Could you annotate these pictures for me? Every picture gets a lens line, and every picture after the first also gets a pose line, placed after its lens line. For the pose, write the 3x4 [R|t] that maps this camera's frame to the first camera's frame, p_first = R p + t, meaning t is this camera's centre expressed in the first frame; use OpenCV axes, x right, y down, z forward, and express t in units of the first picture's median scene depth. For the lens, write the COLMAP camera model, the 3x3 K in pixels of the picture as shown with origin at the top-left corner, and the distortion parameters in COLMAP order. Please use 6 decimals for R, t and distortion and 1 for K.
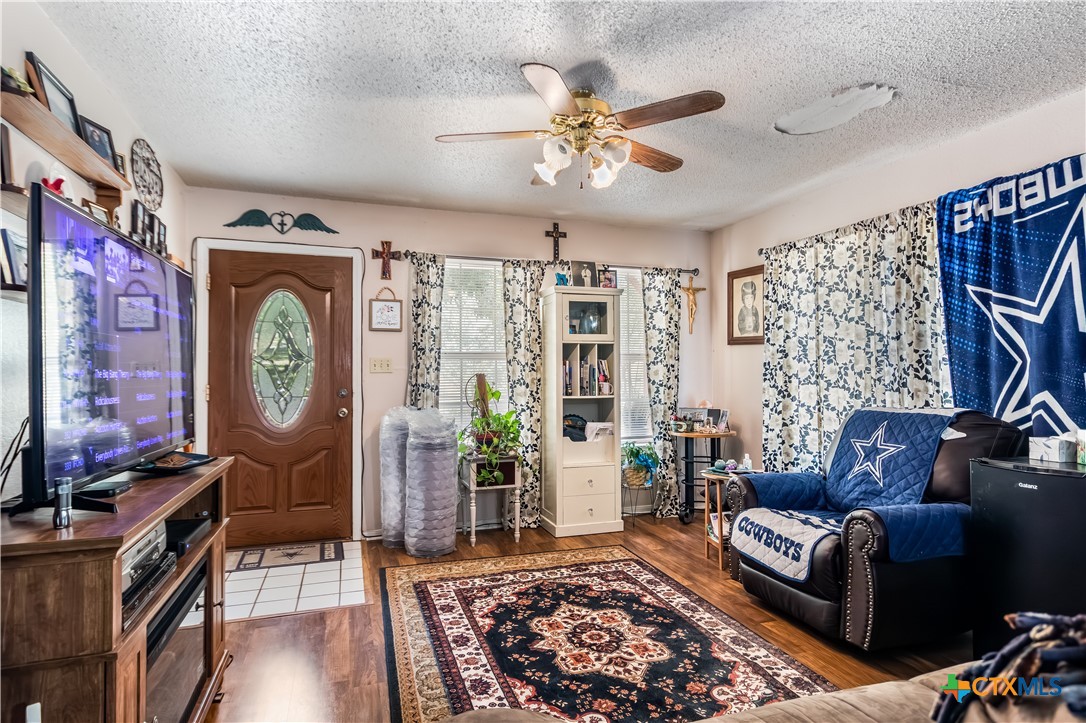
lens RADIAL K [[567.7, 0, 543.0], [0, 567.7, 361.5], [0, 0, 1]] dist [0.003404, 0.001262]
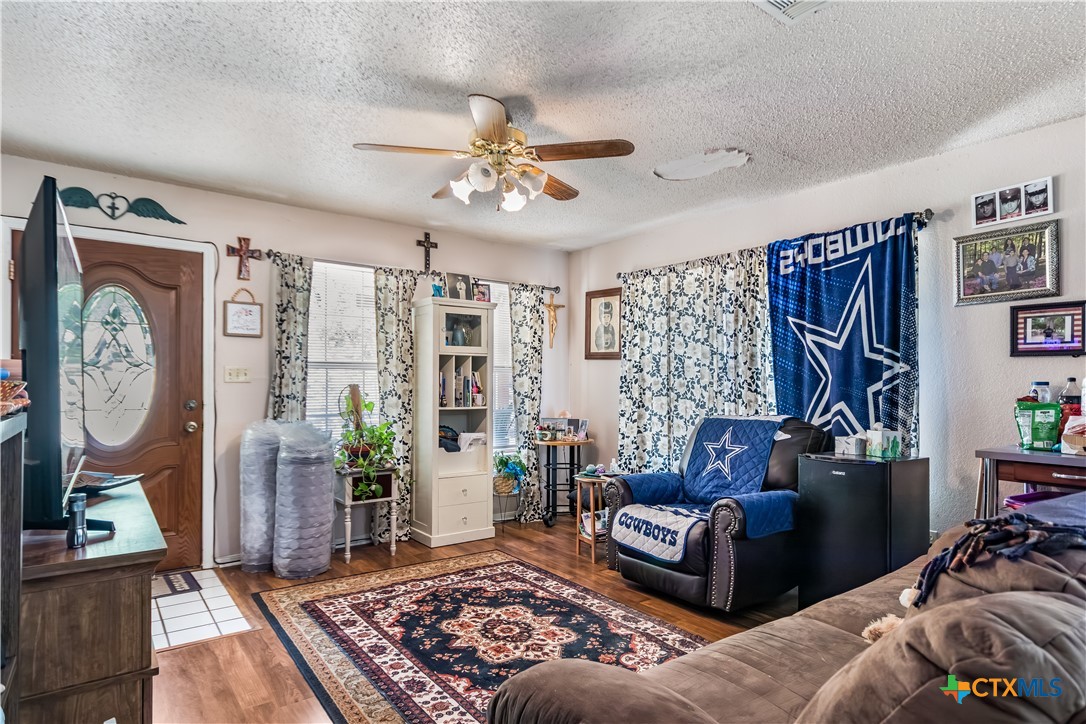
lens RADIAL K [[585.4, 0, 541.4], [0, 585.4, 379.9], [0, 0, 1]] dist [-0.000458, 0.000559]
pose [[0.951891, 0.010282, 0.306263, -0.151311], [-0.014364, 0.999835, 0.011078, -0.002139], [-0.306099, -0.014944, 0.951882, -0.054985]]
